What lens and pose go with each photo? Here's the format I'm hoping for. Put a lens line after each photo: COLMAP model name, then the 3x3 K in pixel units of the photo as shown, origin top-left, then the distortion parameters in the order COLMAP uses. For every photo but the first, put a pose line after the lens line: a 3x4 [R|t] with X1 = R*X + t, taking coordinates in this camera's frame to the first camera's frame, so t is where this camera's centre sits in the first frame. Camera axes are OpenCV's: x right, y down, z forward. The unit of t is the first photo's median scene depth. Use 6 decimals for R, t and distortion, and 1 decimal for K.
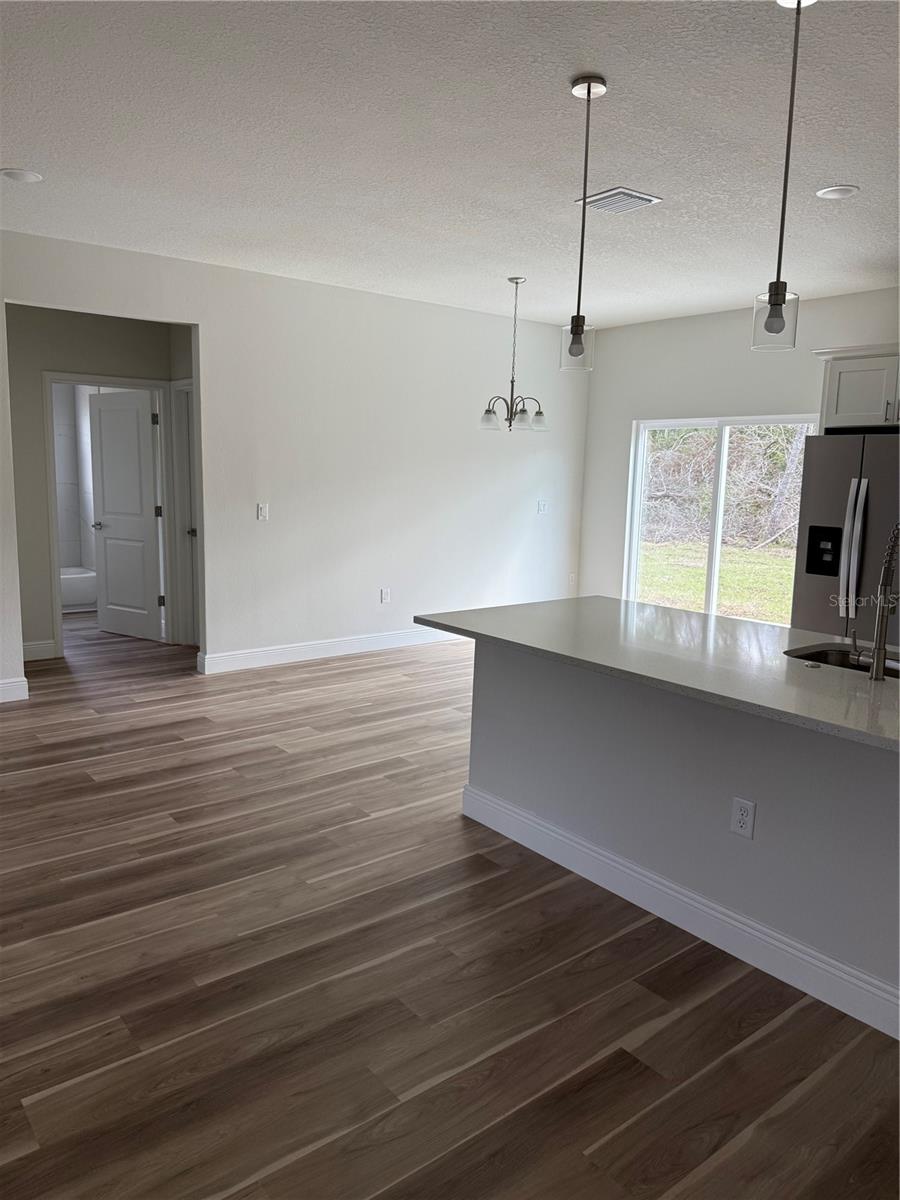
lens RADIAL K [[858.8, 0, 450.0], [0, 858.8, 600.0], [0, 0, 1]] dist [0.003343, 0.002208]
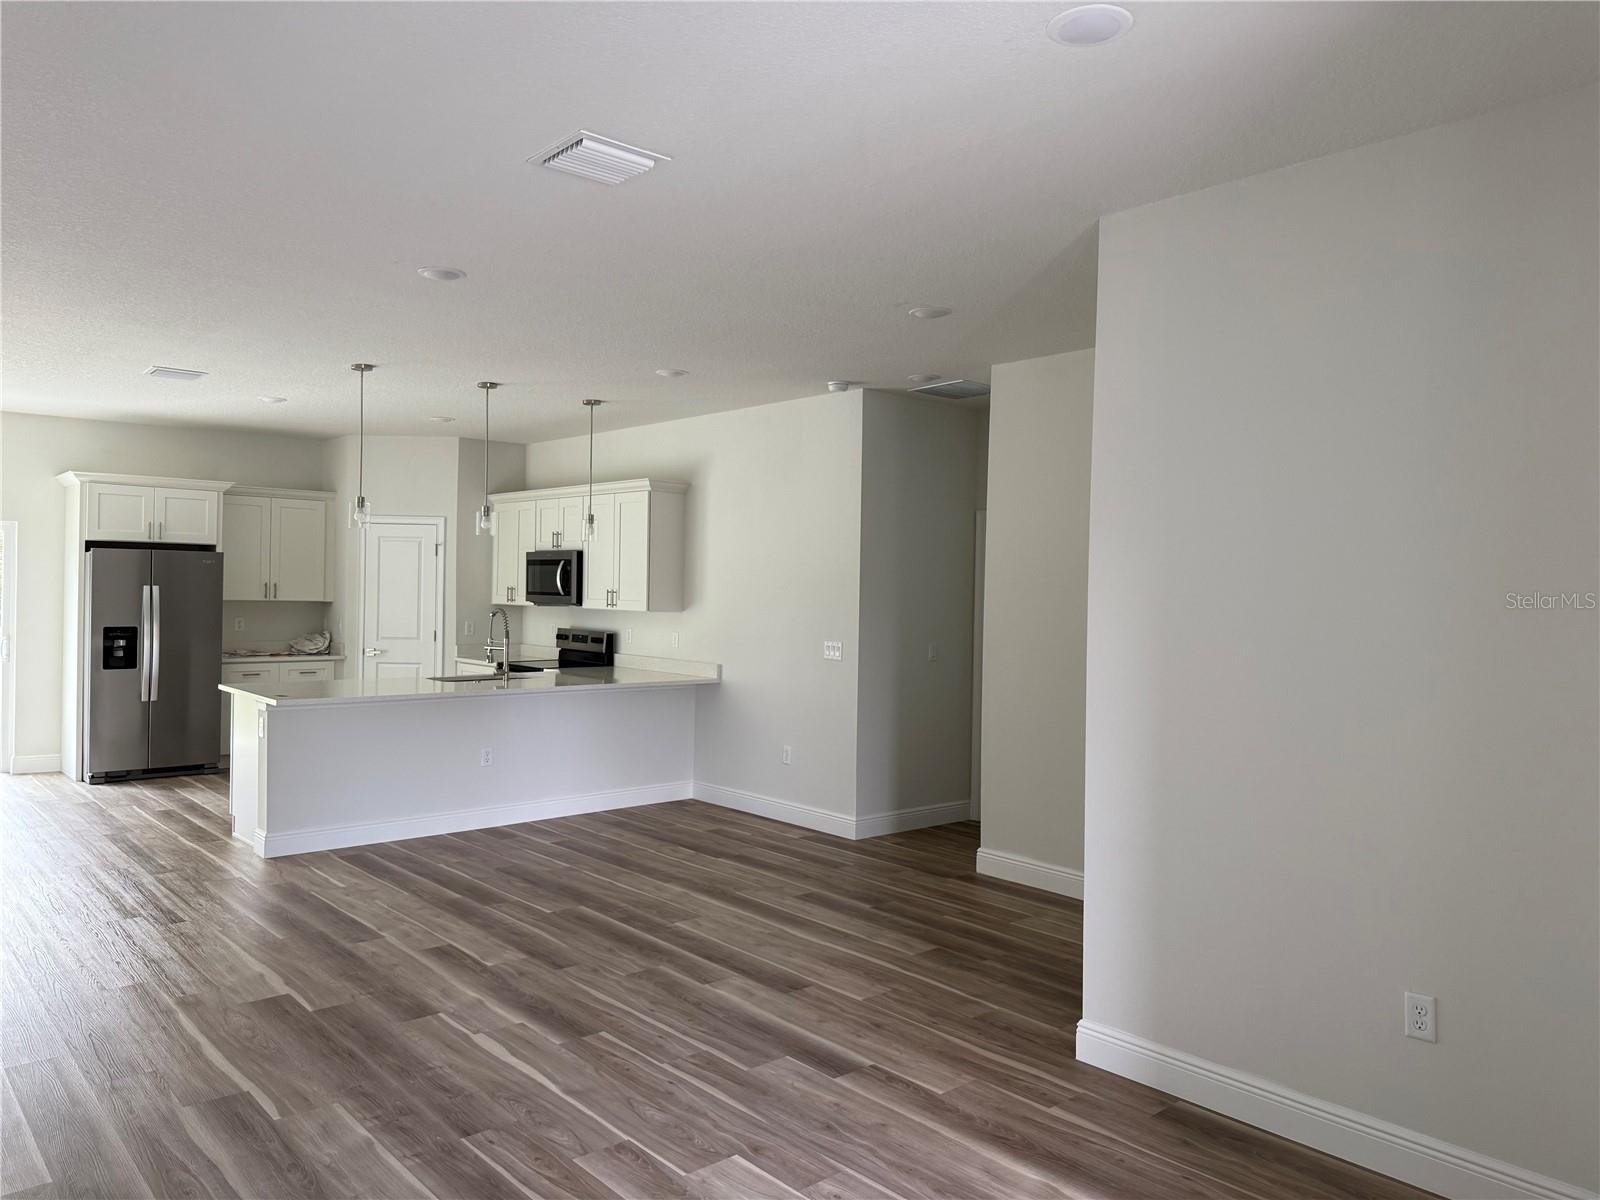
lens RADIAL K [[1115.2, 0, 800.0], [0, 1115.2, 600.0], [0, 0, 1]] dist [0.083422, -0.081836]
pose [[-0.049797, -0.037195, 0.998067, -2.186956], [0.134273, 0.989985, 0.043593, -0.125158], [-0.989692, 0.136184, -0.044304, 0.300075]]
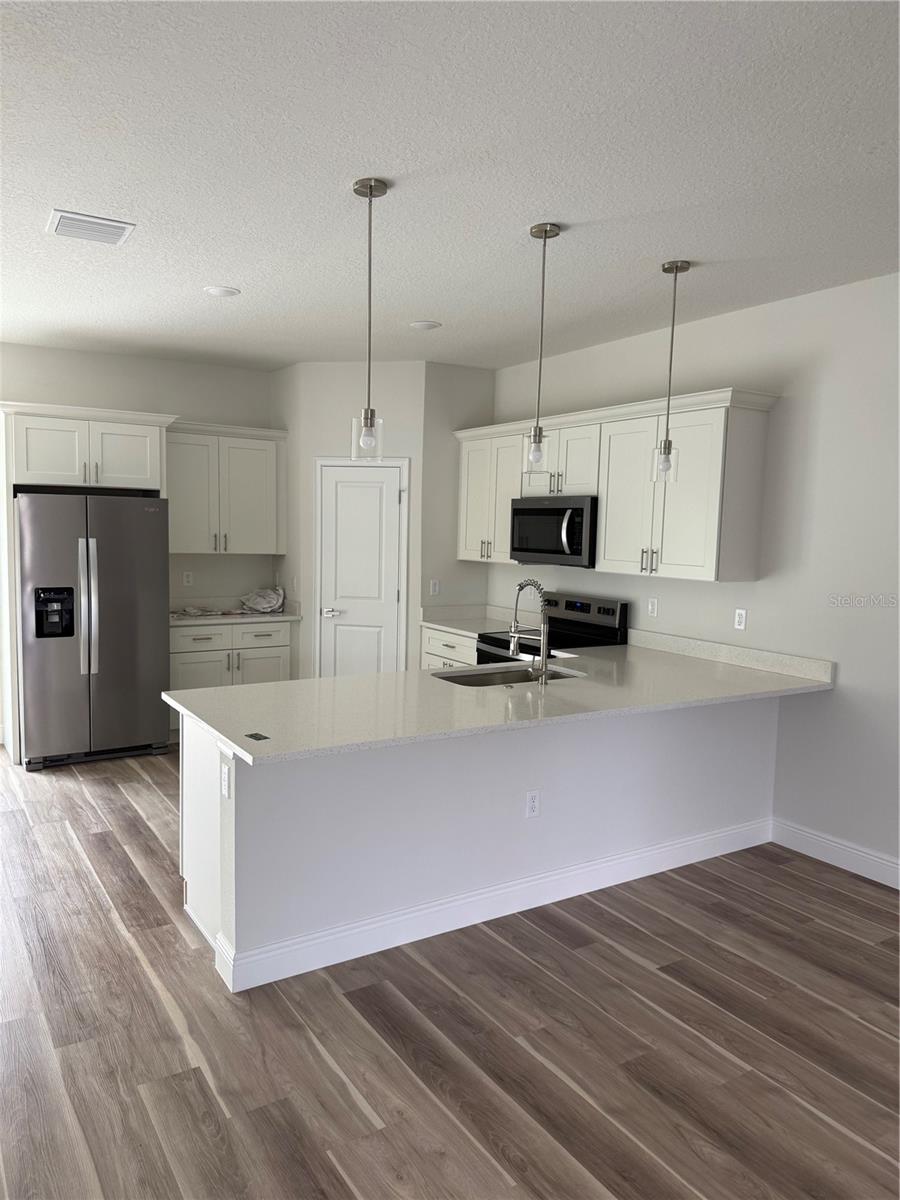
lens RADIAL K [[827.0, 0, 450.0], [0, 827.0, 600.0], [0, 0, 1]] dist [0.251722, -0.400853]
pose [[0.107982, -0.117402, 0.987196, -0.908499], [0.134476, 0.985601, 0.102503, -0.212928], [-0.985016, 0.121686, 0.122215, 0.849901]]
